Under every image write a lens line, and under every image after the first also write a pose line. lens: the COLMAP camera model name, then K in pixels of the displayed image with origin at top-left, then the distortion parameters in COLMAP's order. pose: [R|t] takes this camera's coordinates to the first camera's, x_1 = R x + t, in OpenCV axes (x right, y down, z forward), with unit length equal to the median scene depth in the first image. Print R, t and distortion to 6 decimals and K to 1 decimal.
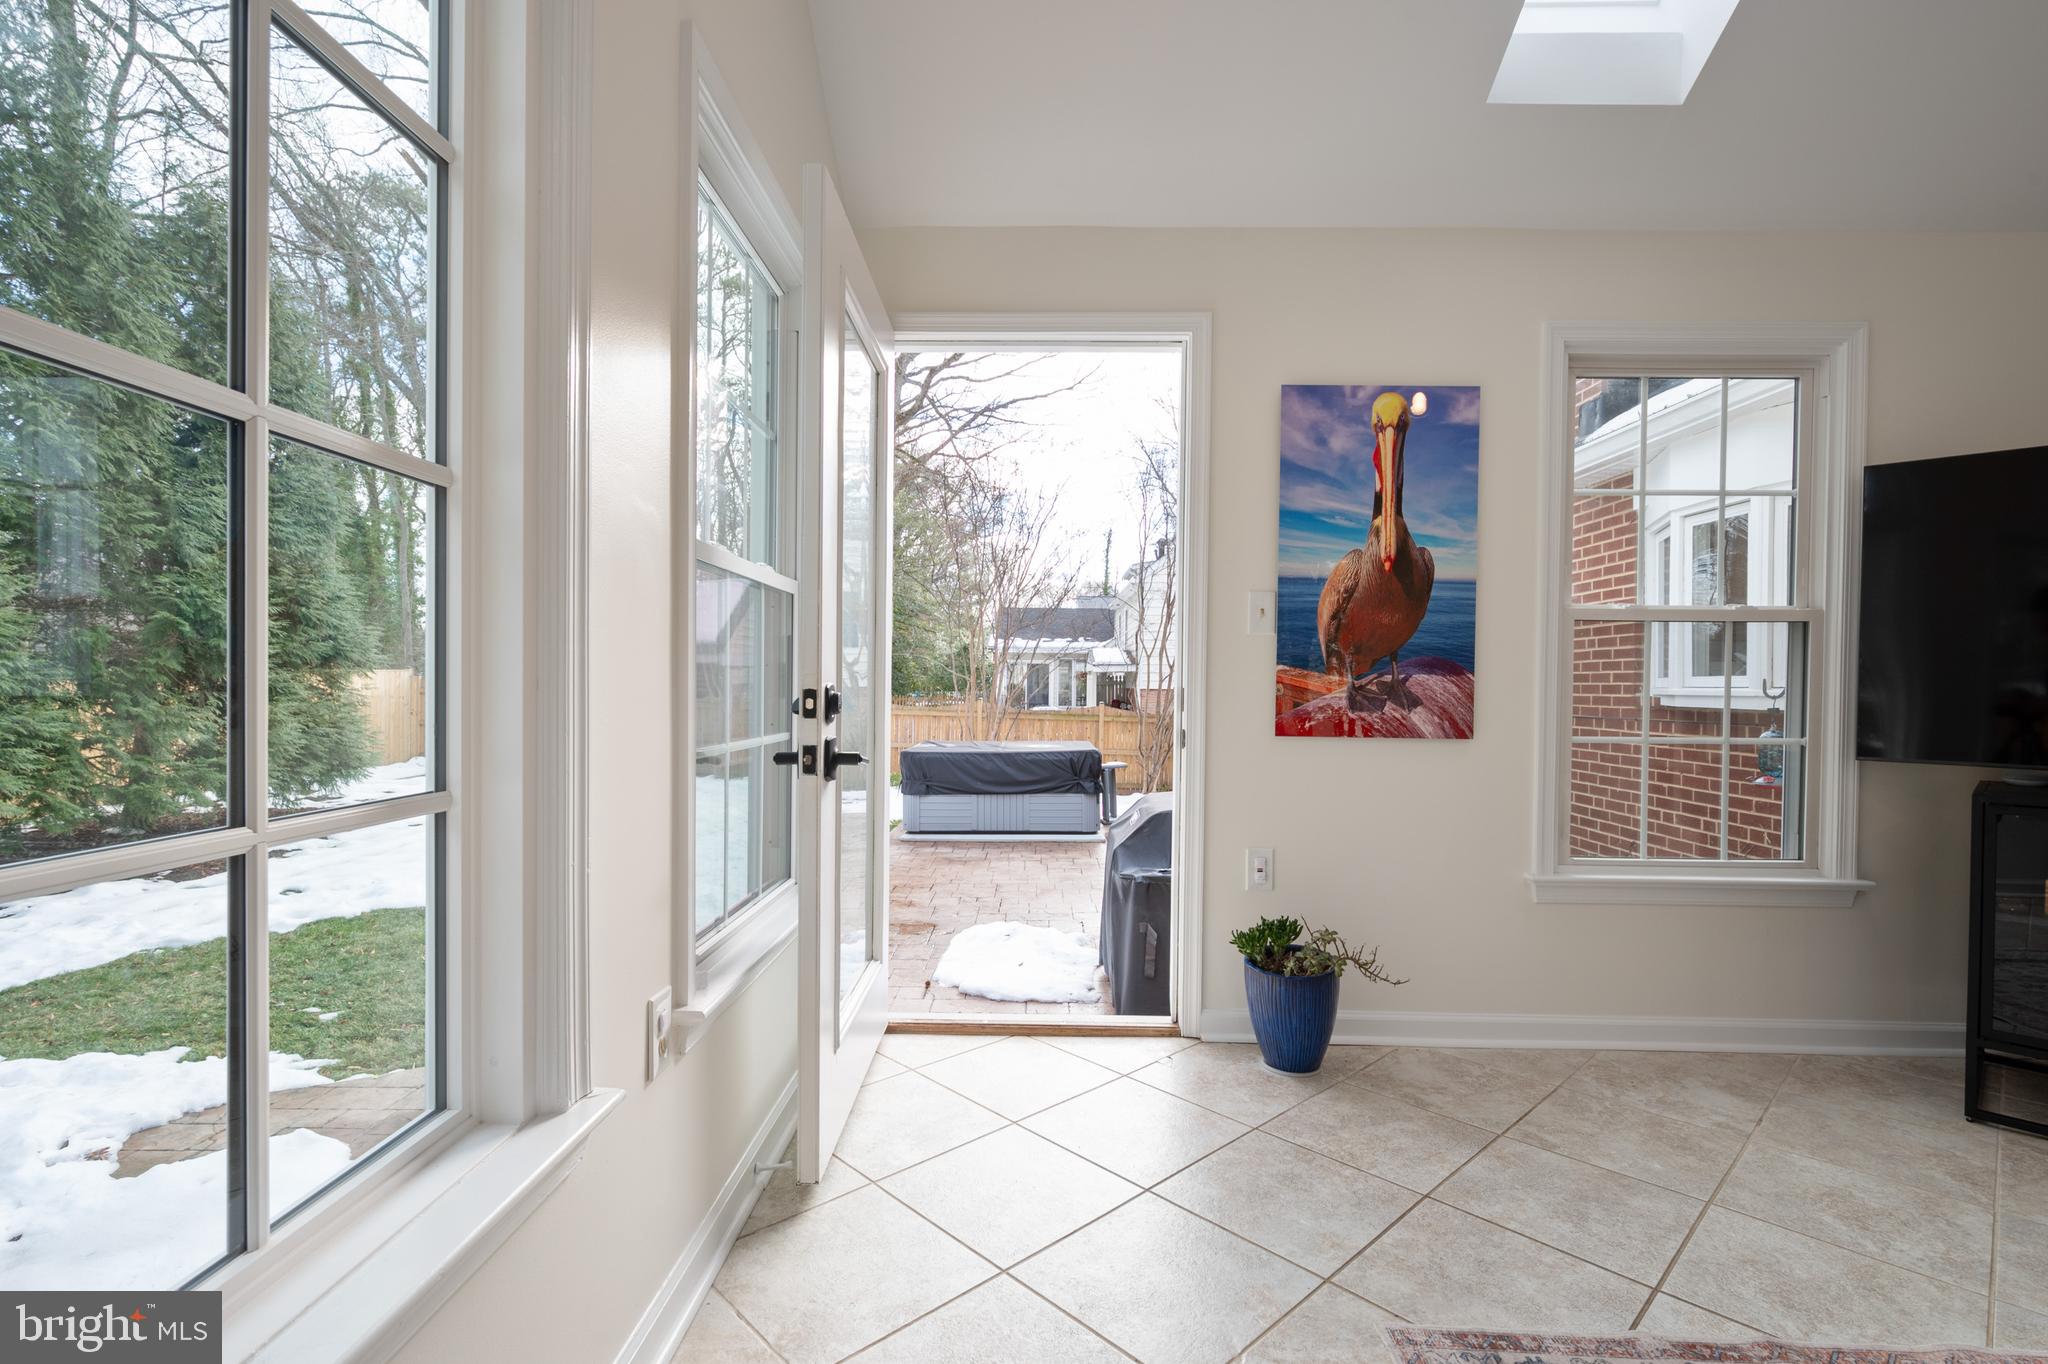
lens RADIAL K [[958.2, 0, 1016.3], [0, 958.2, 694.2], [0, 0, 1]] dist [0.002240, 0.001387]
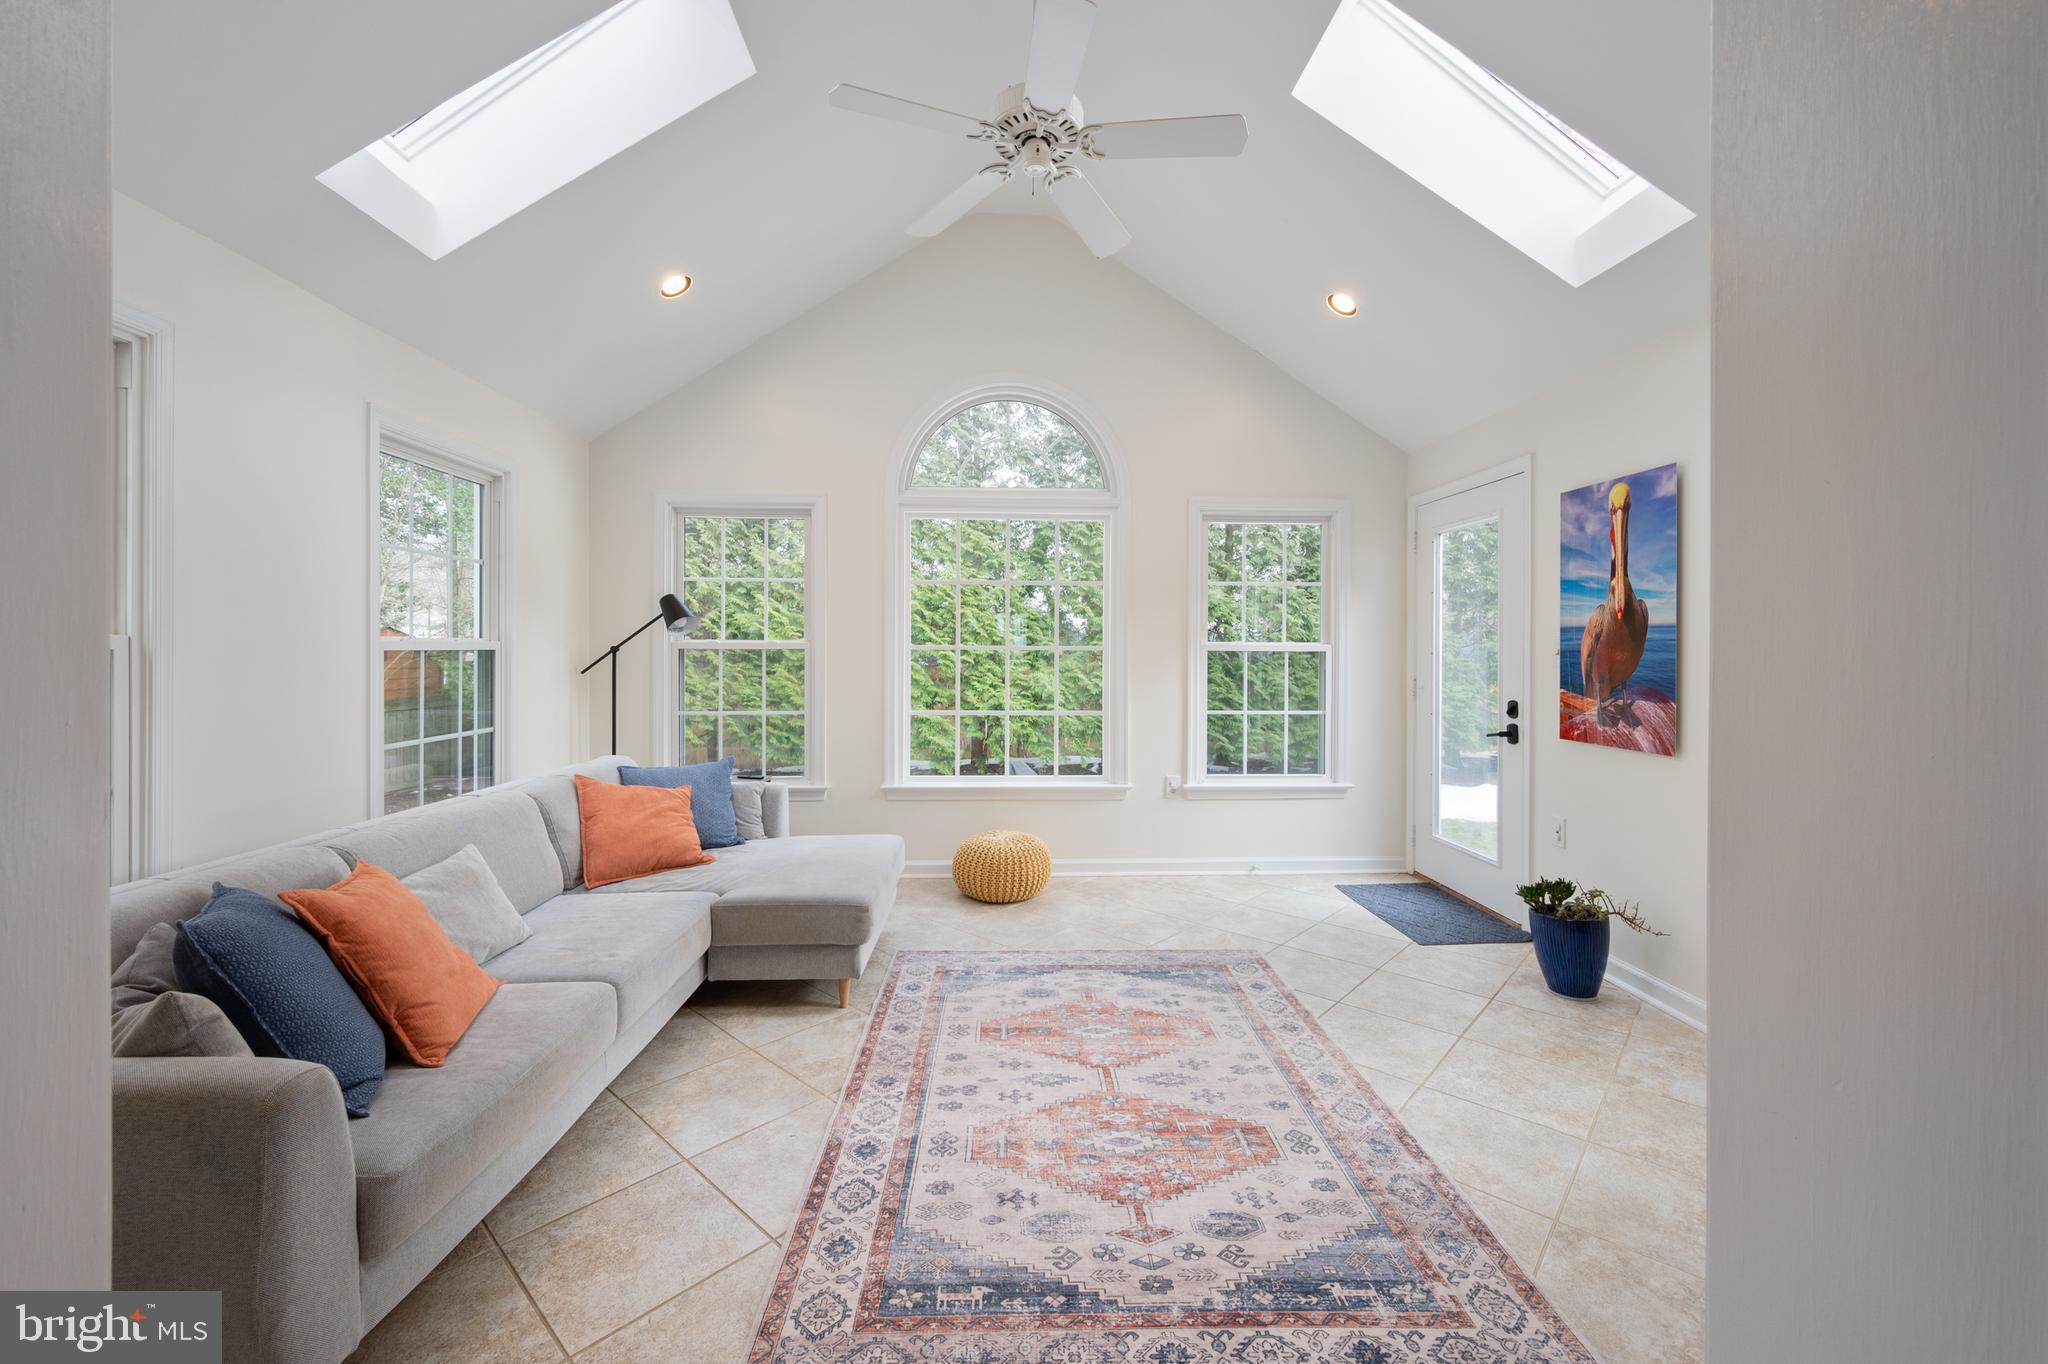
lens RADIAL K [[814.7, 0, 1012.0], [0, 814.7, 659.5], [0, 0, 1]] dist [-0.001081, -0.000782]
pose [[0.058524, 0.000183, -0.998286, 1.437932], [-0.023199, 0.999730, -0.001177, -0.054096], [0.998016, 0.023228, 0.058512, 0.116525]]
